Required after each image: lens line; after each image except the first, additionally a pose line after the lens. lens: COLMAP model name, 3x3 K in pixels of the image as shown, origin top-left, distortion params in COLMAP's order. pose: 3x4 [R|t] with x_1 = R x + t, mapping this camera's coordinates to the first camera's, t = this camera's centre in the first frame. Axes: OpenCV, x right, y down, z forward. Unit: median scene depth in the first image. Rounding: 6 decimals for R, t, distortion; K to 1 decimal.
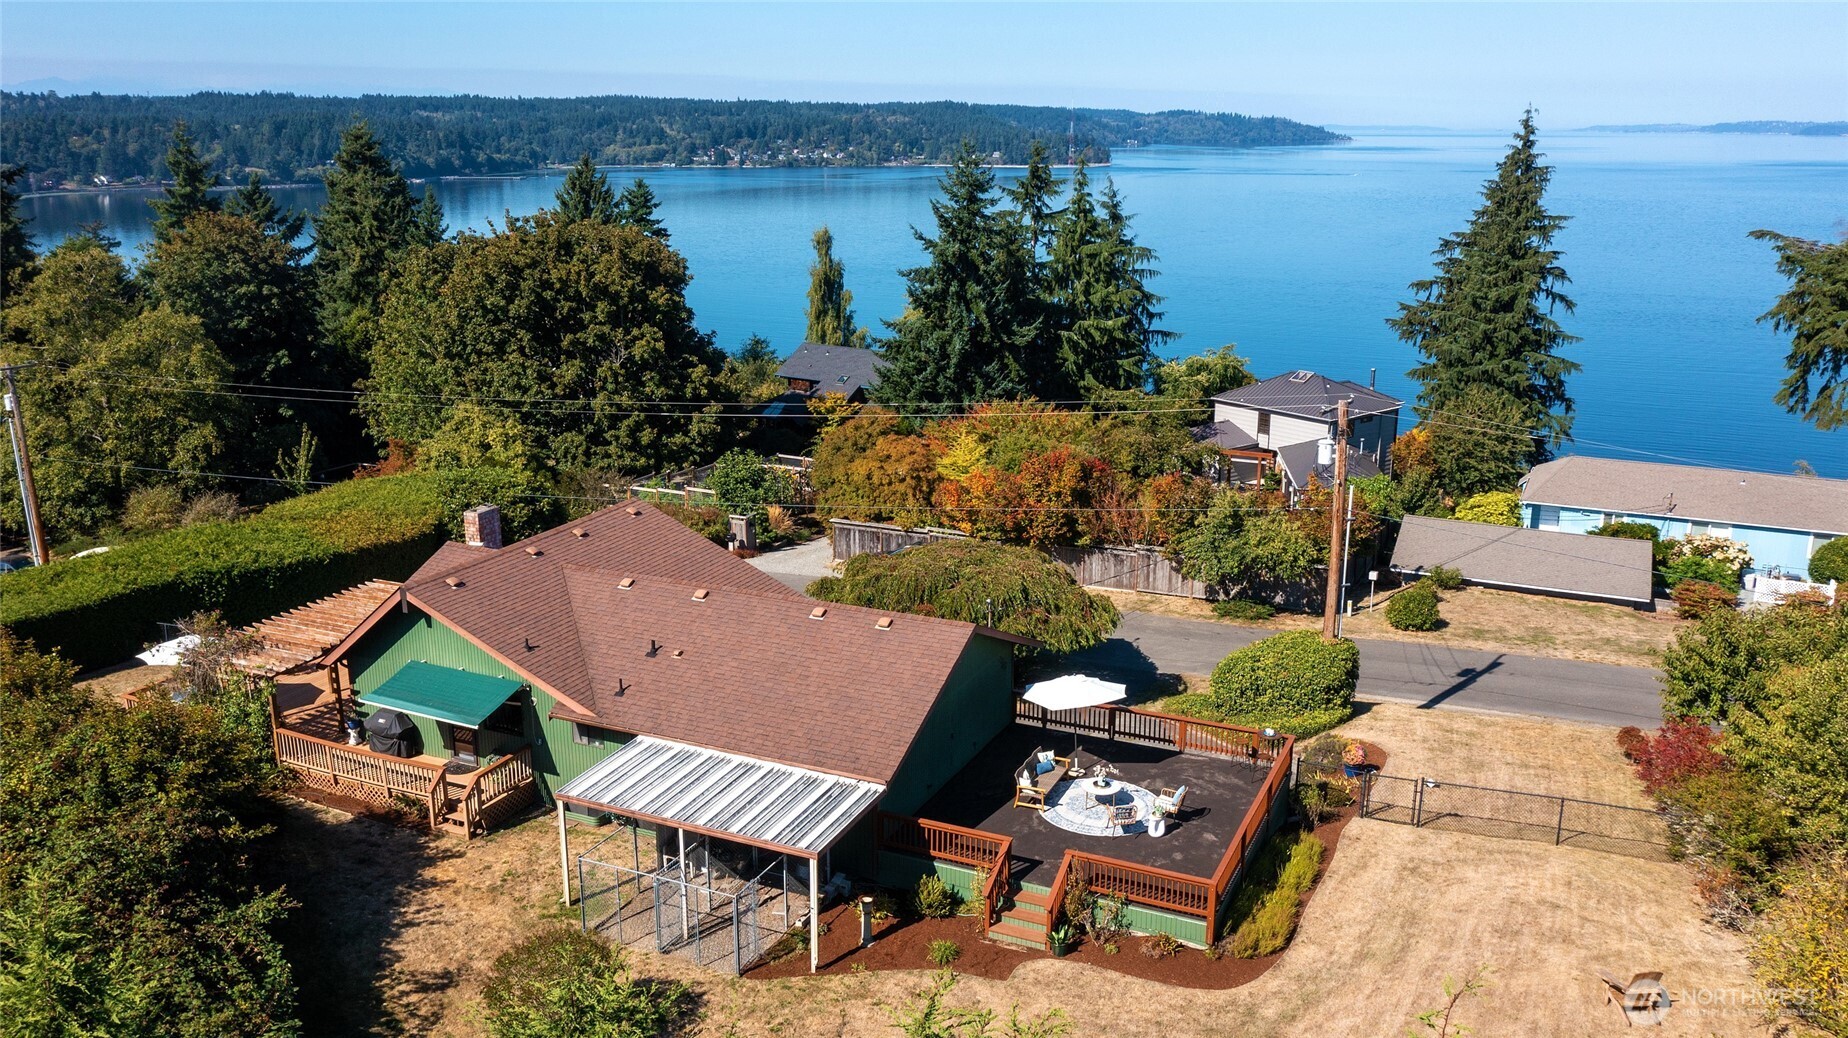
lens RADIAL K [[1460.5, 0, 926.9], [0, 1460.5, 507.7], [0, 0, 1]] dist [-0.020201, 0.029616]
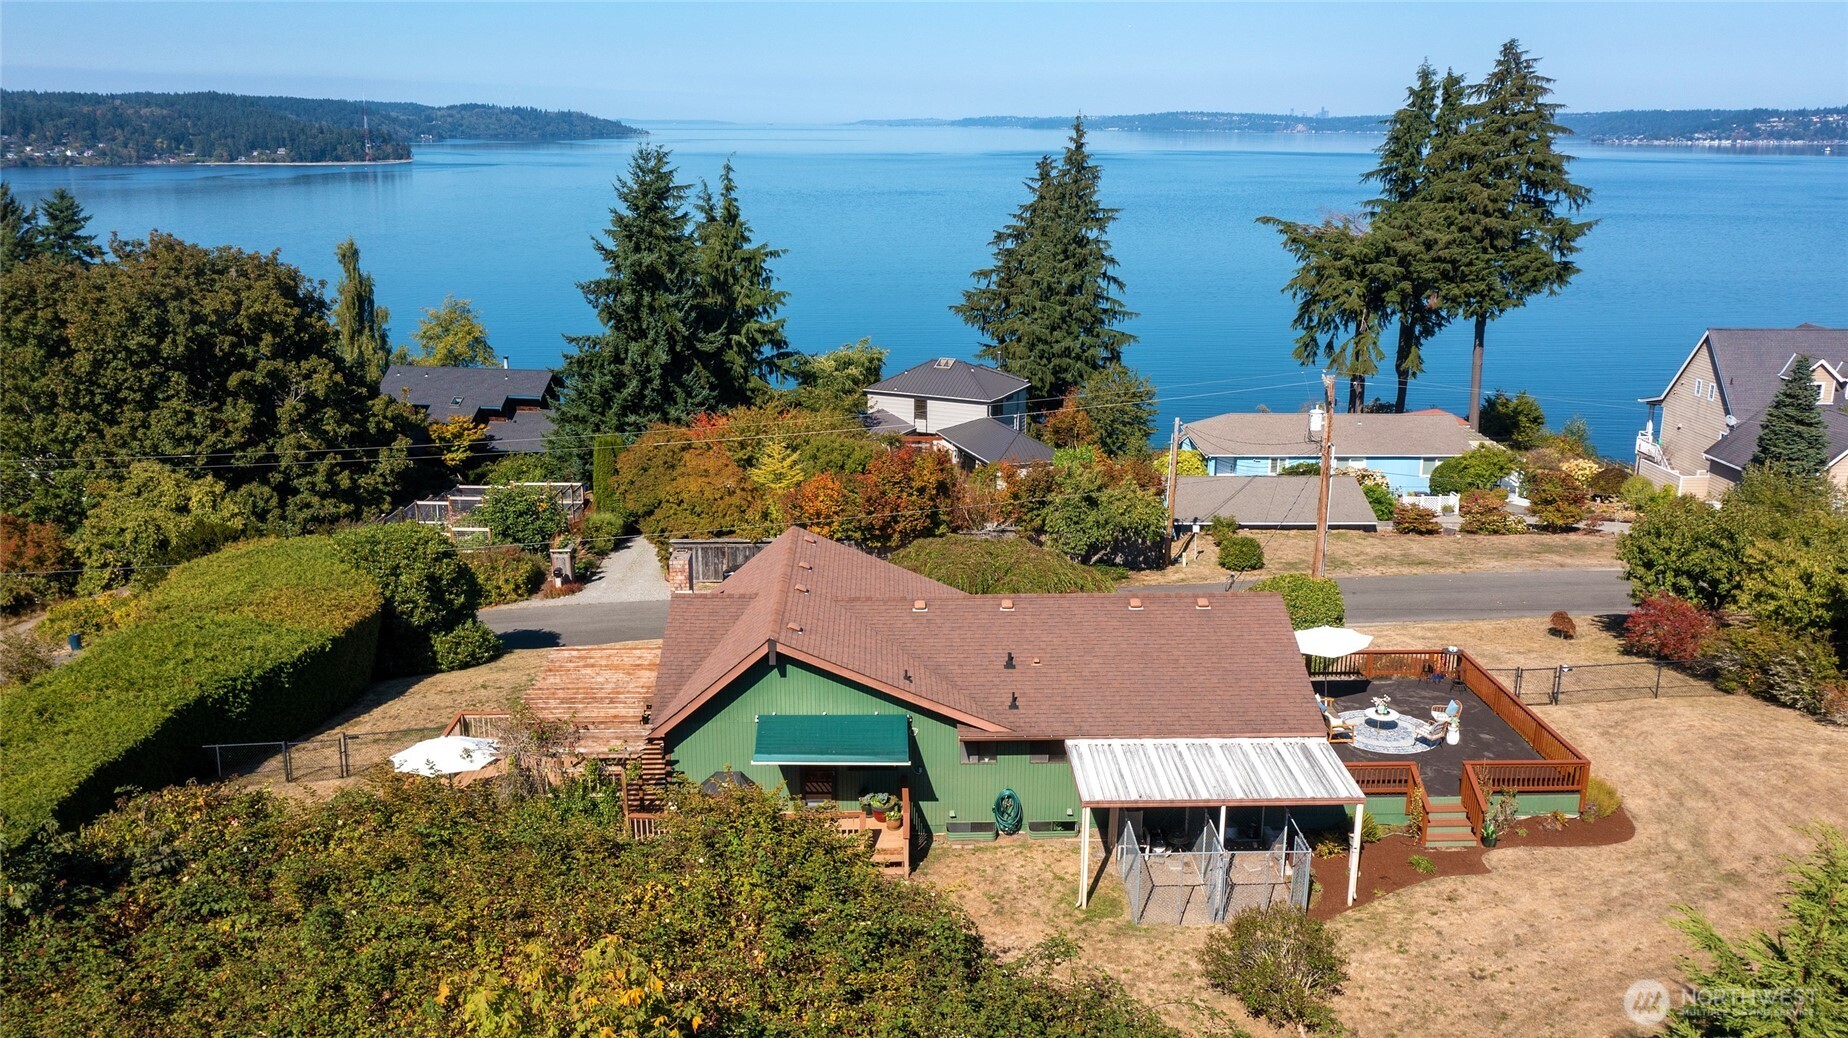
lens RADIAL K [[1460.5, 0, 925.9], [0, 1460.5, 503.9], [0, 0, 1]] dist [-0.020201, 0.029616]
pose [[0.897381, -0.110388, 0.427225, -0.235754], [0.109722, 0.993615, 0.026263, -0.016796], [-0.427396, 0.023308, 0.903764, 0.030526]]
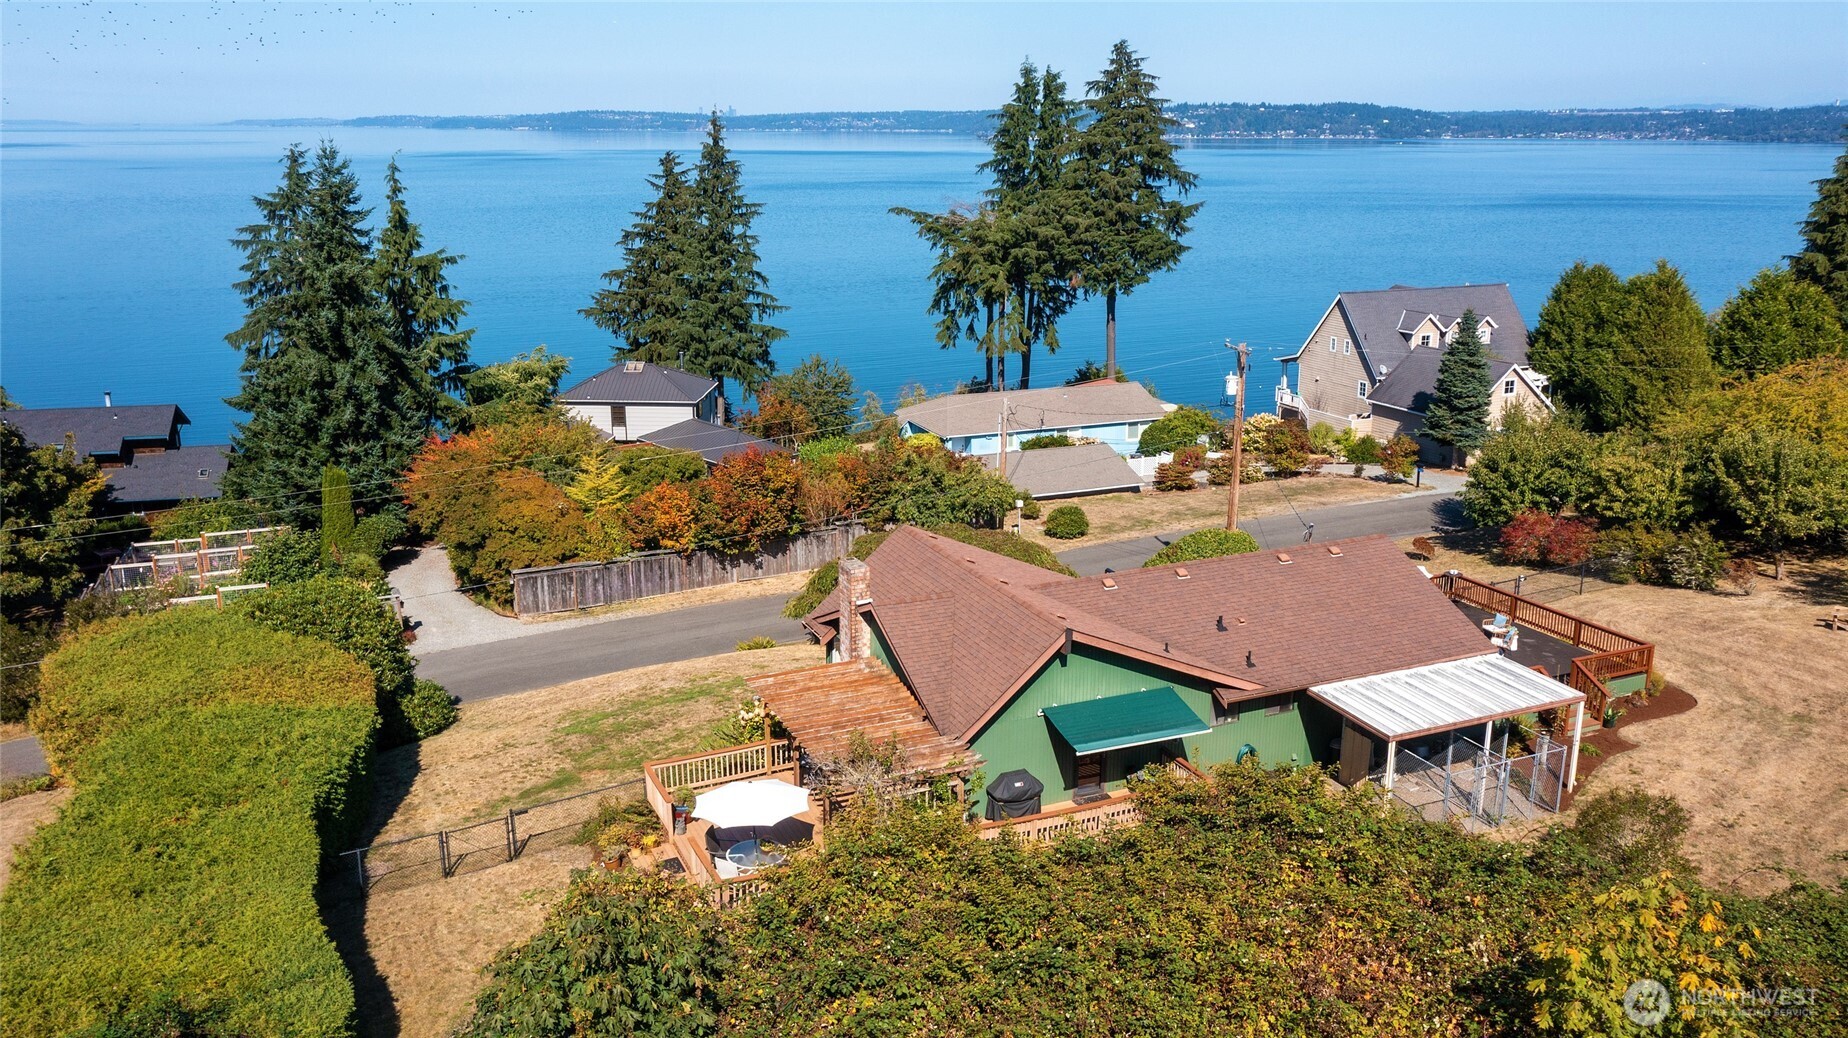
lens RADIAL K [[1460.5, 0, 924.1], [0, 1460.5, 506.3], [0, 0, 1]] dist [-0.020201, 0.029616]
pose [[0.667027, -0.191184, 0.720086, -0.385112], [0.189016, 0.978318, 0.084657, -0.042795], [-0.720658, 0.079640, 0.688701, 0.143059]]
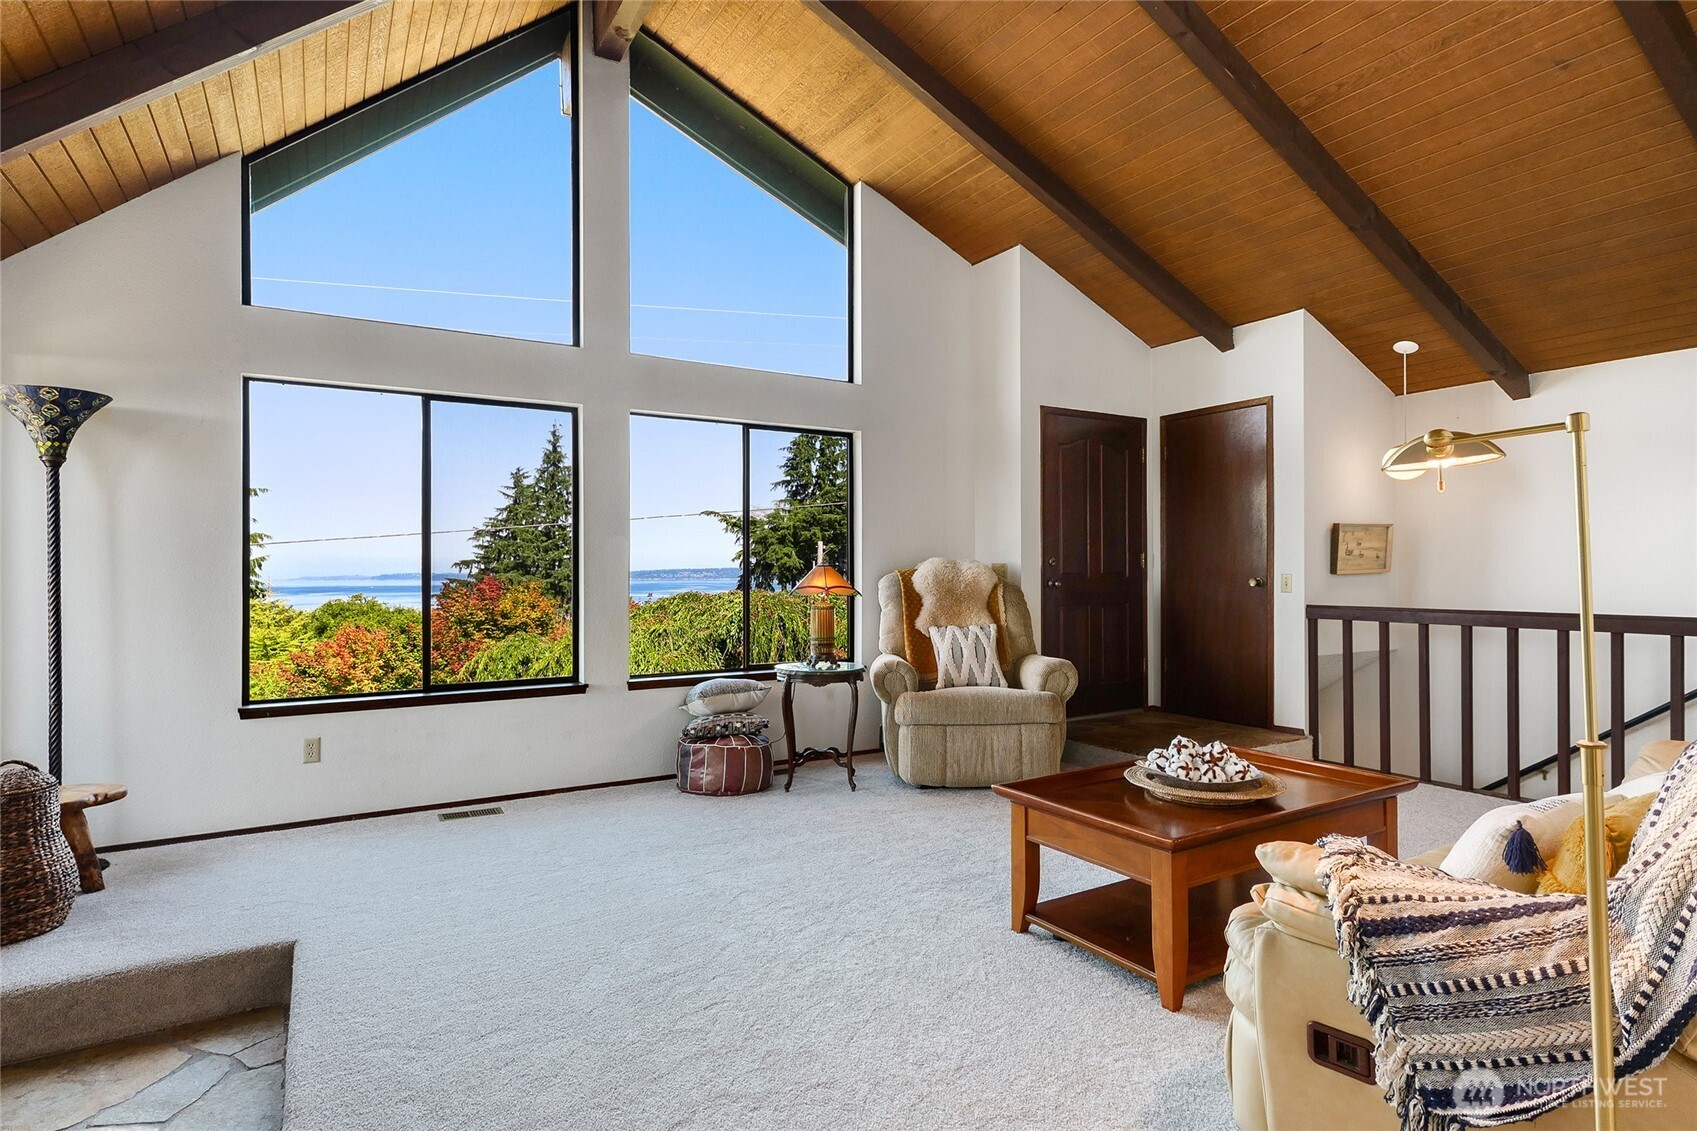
lens RADIAL K [[879.8, 0, 856.0], [0, 879.8, 565.1], [0, 0, 1]] dist [0.001591, 0.000070]
pose [[0.559906, 0.002301, 0.828553, -0.124346], [0.216251, 0.964930, -0.148814, 0.042476], [-0.799838, 0.262497, 0.539773, 0.397841]]
